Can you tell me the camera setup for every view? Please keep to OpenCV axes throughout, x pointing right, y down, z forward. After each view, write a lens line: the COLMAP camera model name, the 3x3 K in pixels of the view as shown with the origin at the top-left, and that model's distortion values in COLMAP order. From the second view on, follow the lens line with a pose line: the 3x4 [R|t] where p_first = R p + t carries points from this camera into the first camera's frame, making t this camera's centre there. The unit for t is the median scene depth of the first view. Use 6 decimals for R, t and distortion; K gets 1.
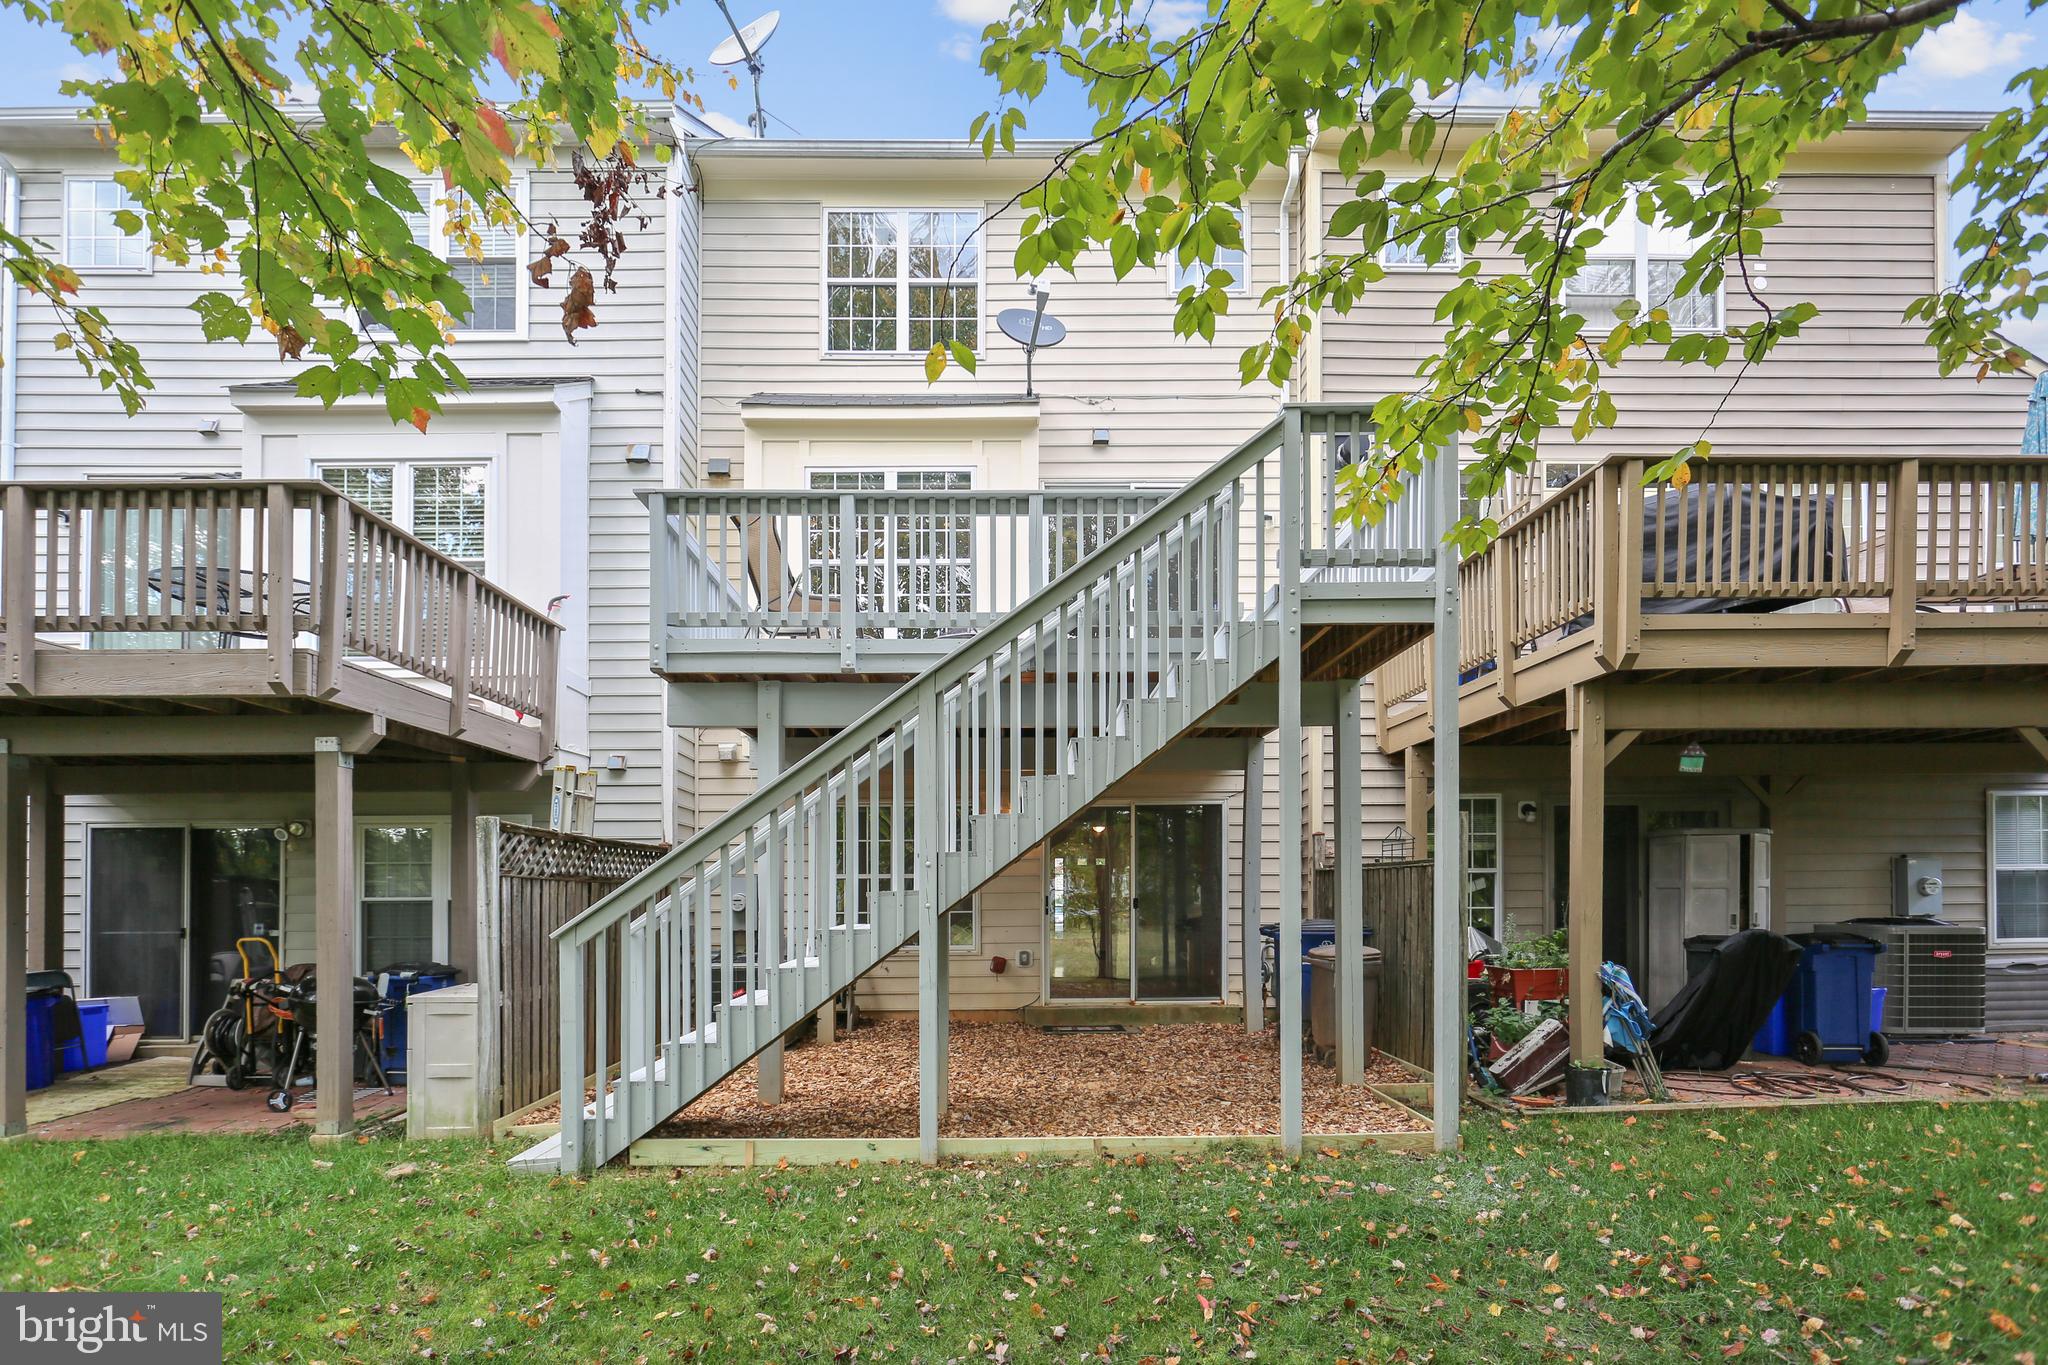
lens RADIAL K [[993.6, 0, 1024.0], [0, 993.6, 735.7], [0, 0, 1]] dist [0.000166, 0.000228]
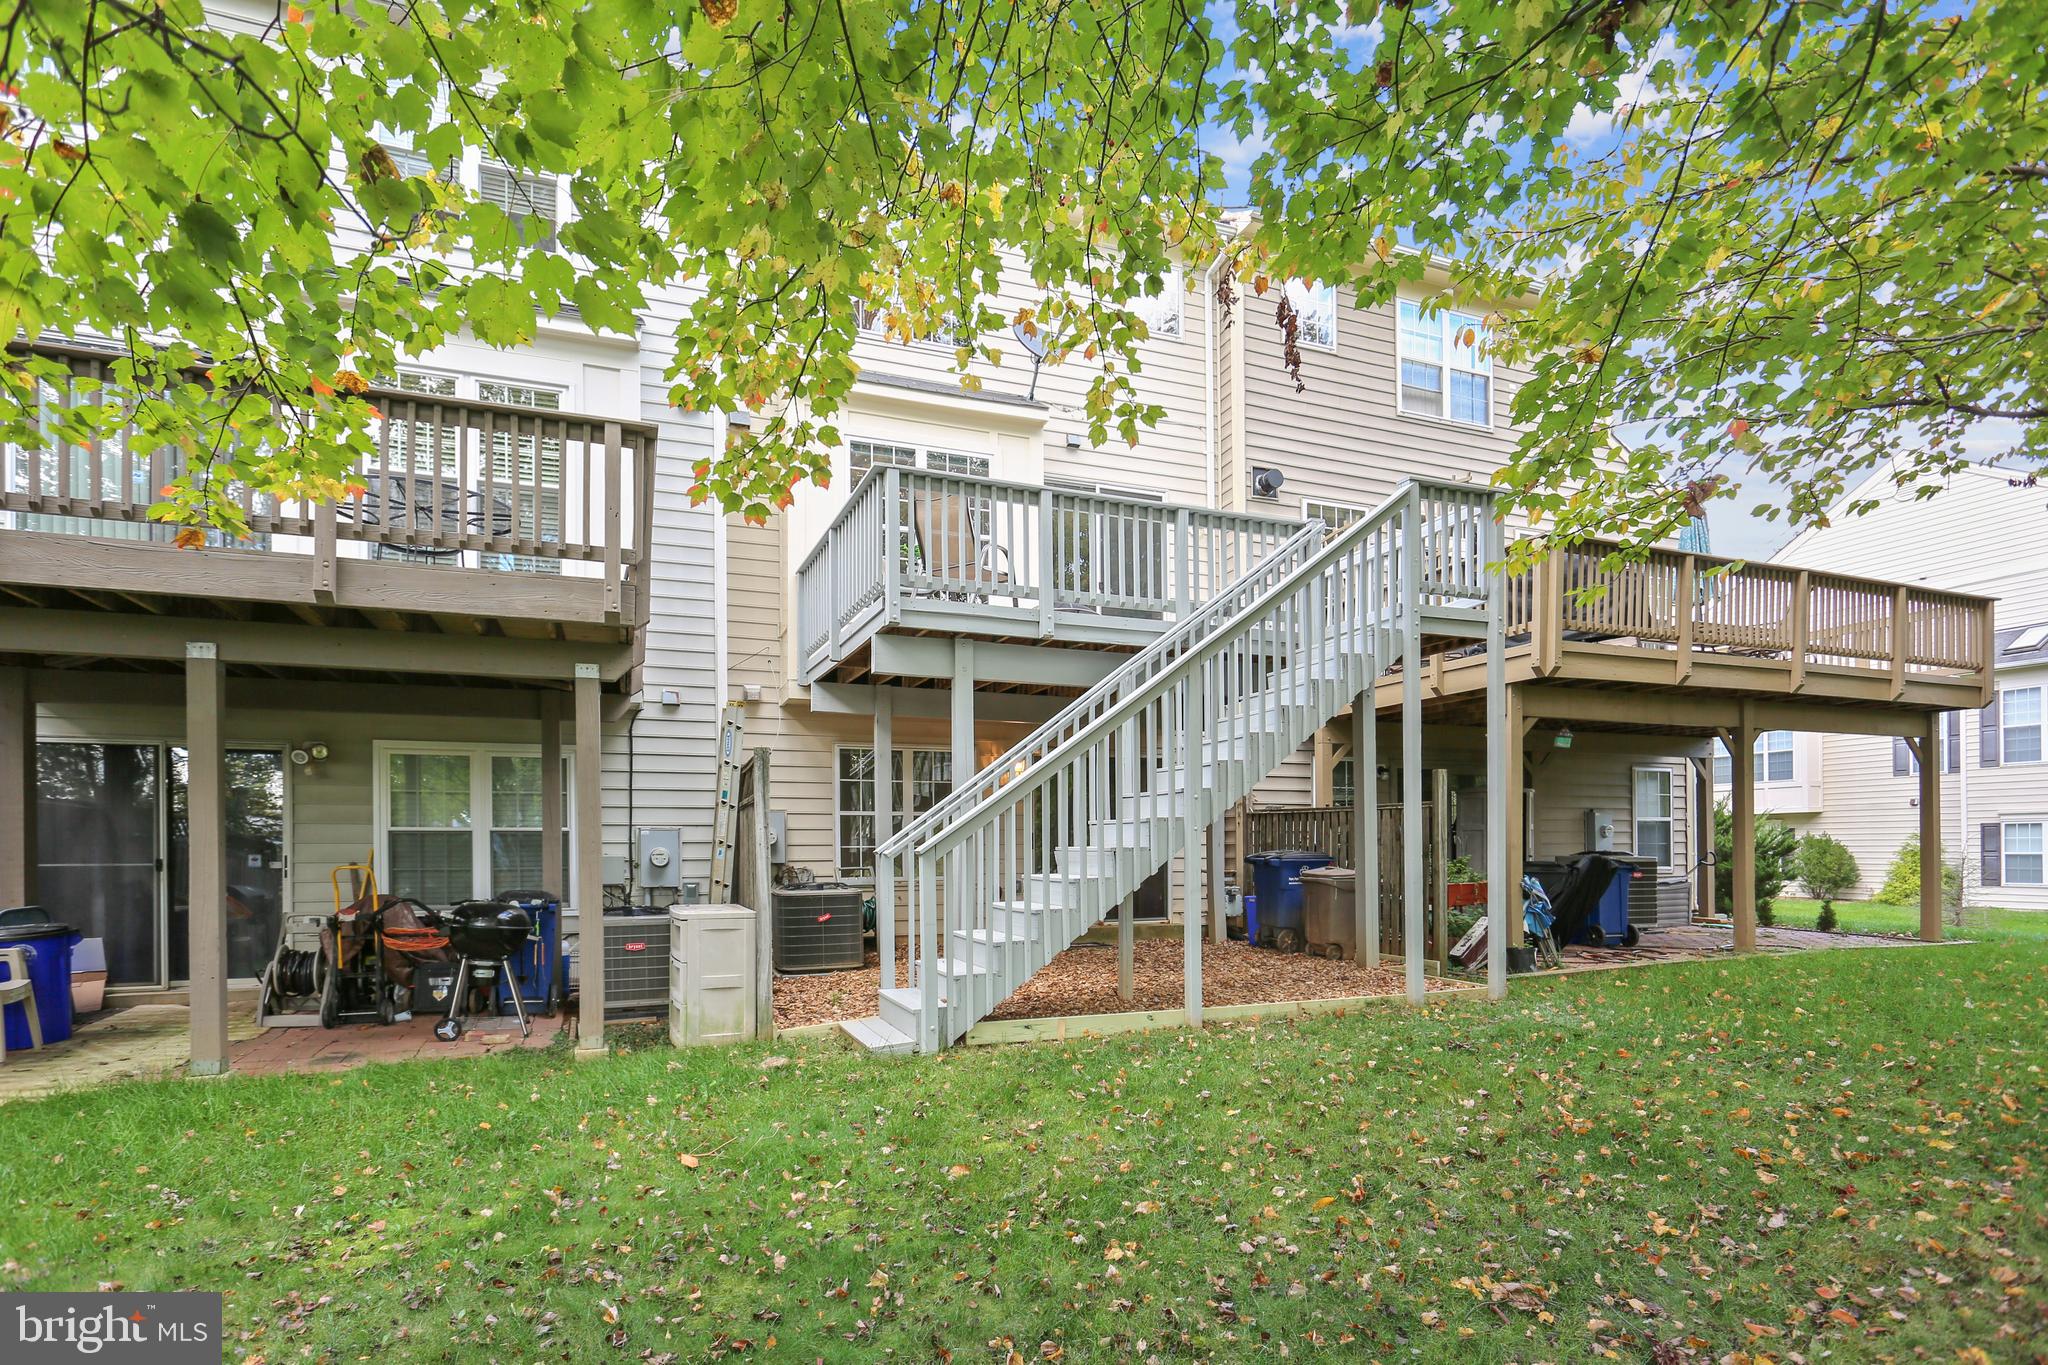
lens RADIAL K [[966.8, 0, 1024.0], [0, 966.8, 682.5], [0, 0, 1]] dist [-0.004407, -0.000537]
pose [[0.941134, 0.059509, 0.332755, -0.552193], [-0.055986, 0.998228, -0.020175, 0.013505], [-0.333366, 0.000357, 0.942797, -0.084893]]
